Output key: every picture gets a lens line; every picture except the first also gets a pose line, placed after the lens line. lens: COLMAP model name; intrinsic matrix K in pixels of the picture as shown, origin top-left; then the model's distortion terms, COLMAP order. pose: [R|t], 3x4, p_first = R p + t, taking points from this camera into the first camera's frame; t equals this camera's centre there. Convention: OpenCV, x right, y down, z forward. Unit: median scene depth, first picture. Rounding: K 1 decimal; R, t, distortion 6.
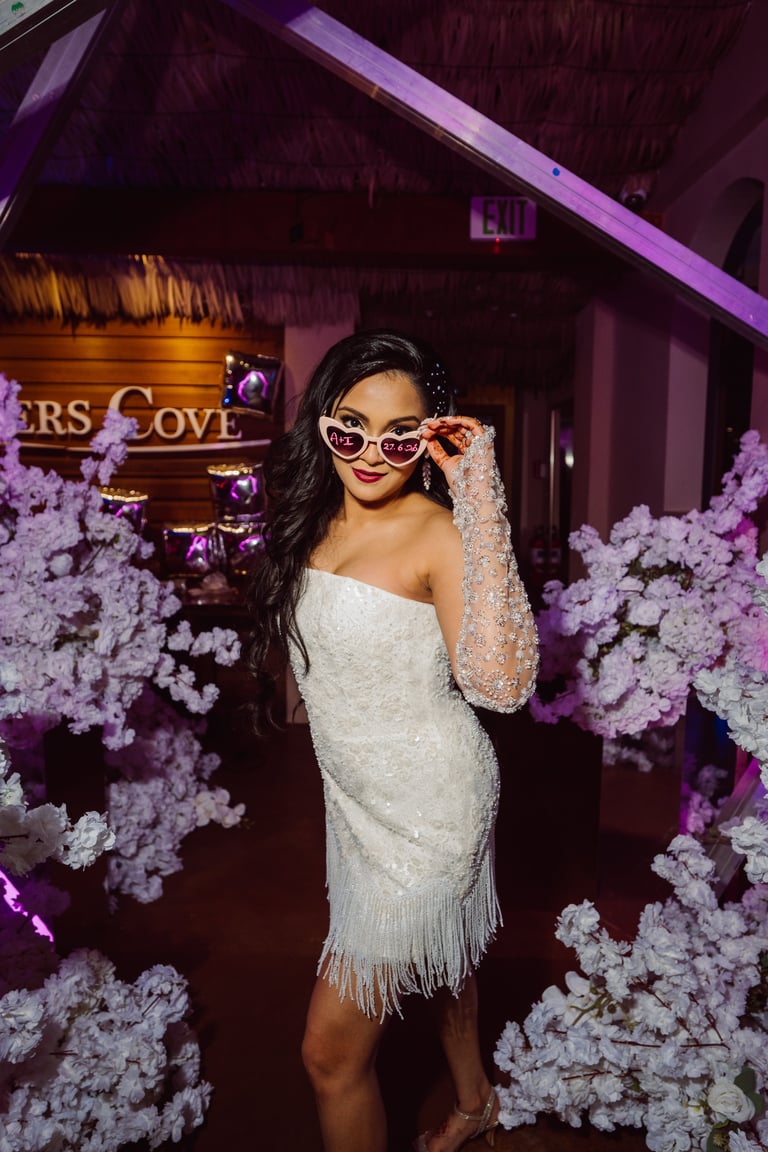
lens RADIAL K [[757.7, 0, 384.6], [0, 757.7, 574.8], [0, 0, 1]] dist [-0.004343, 0.001745]
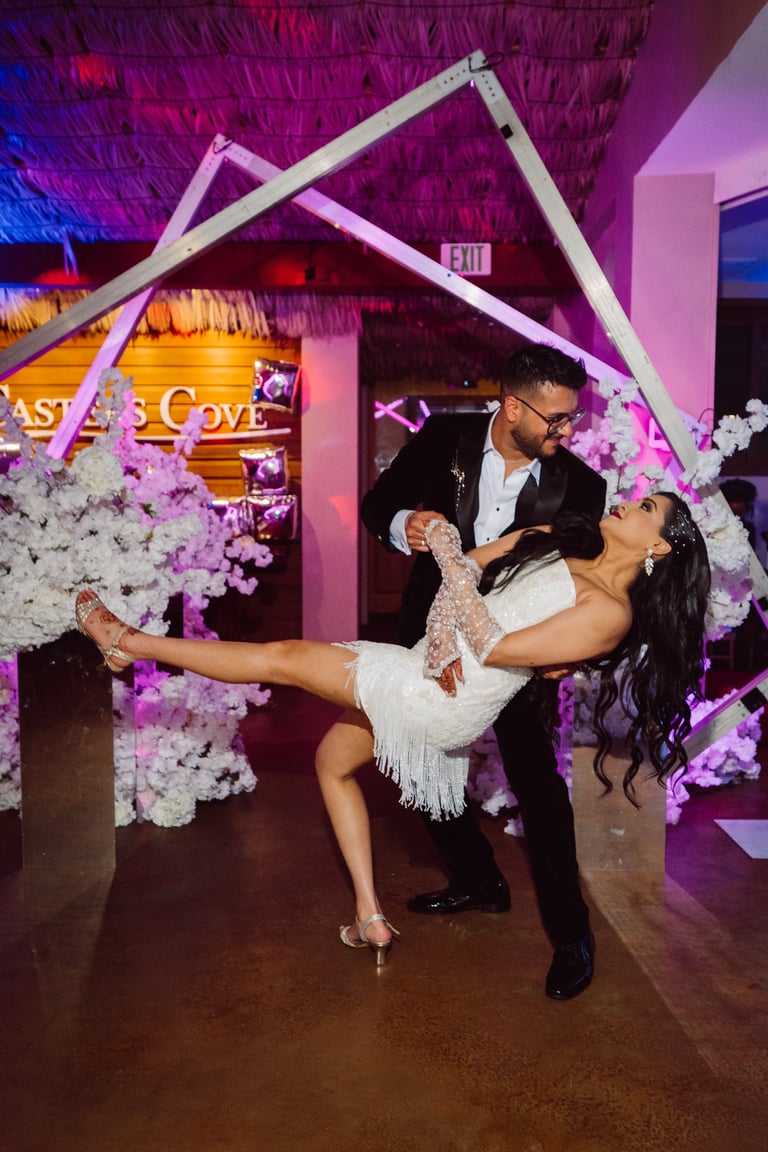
lens RADIAL K [[988.0, 0, 383.7], [0, 988.0, 576.2], [0, 0, 1]] dist [0.005975, -0.000309]
pose [[0.998543, -0.000763, -0.053949, 0.088961], [-0.001080, 0.999417, -0.034130, 0.117727], [0.053944, 0.034138, 0.997960, -0.595838]]
